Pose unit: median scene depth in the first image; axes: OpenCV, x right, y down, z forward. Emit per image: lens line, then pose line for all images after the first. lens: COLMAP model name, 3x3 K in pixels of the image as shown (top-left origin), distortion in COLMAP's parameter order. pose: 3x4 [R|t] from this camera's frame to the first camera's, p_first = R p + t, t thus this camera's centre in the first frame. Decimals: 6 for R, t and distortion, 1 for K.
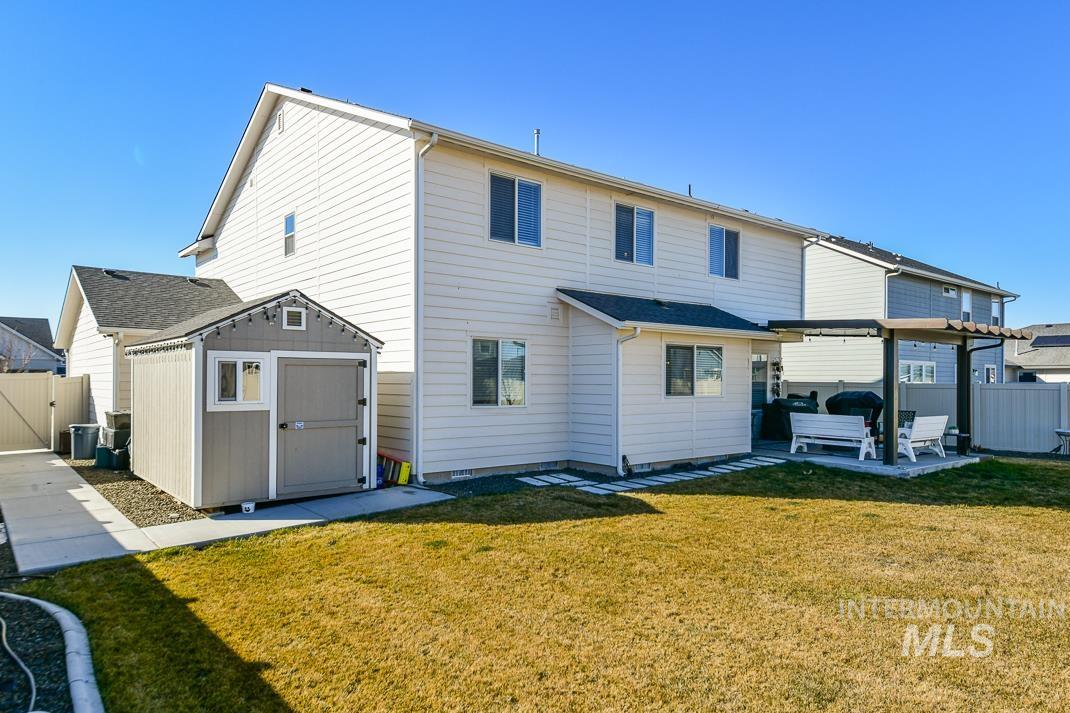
lens RADIAL K [[649.5, 0, 495.0], [0, 649.5, 362.0], [0, 0, 1]] dist [0.058606, -0.040479]
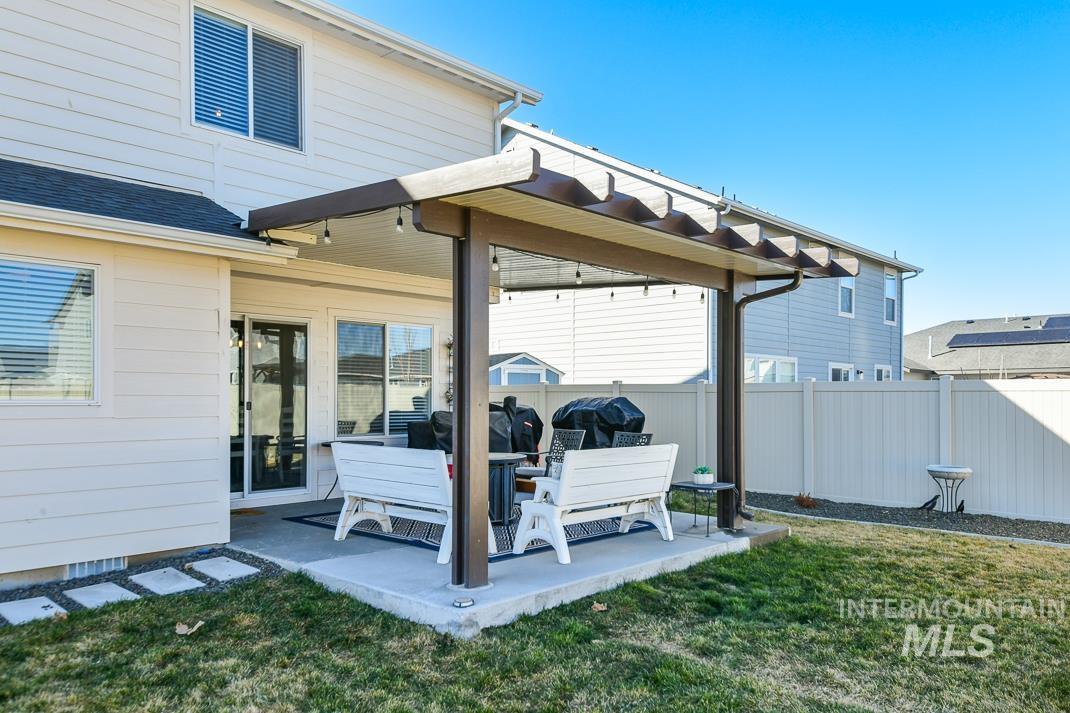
lens RADIAL K [[730.0, 0, 534.9], [0, 730.0, 382.2], [0, 0, 1]] dist [0.042378, -0.000367]
pose [[0.989797, -0.001141, 0.142477, 0.577345], [0.000897, 0.999998, 0.001772, 0.043387], [-0.142479, -0.001626, 0.989797, 0.591504]]
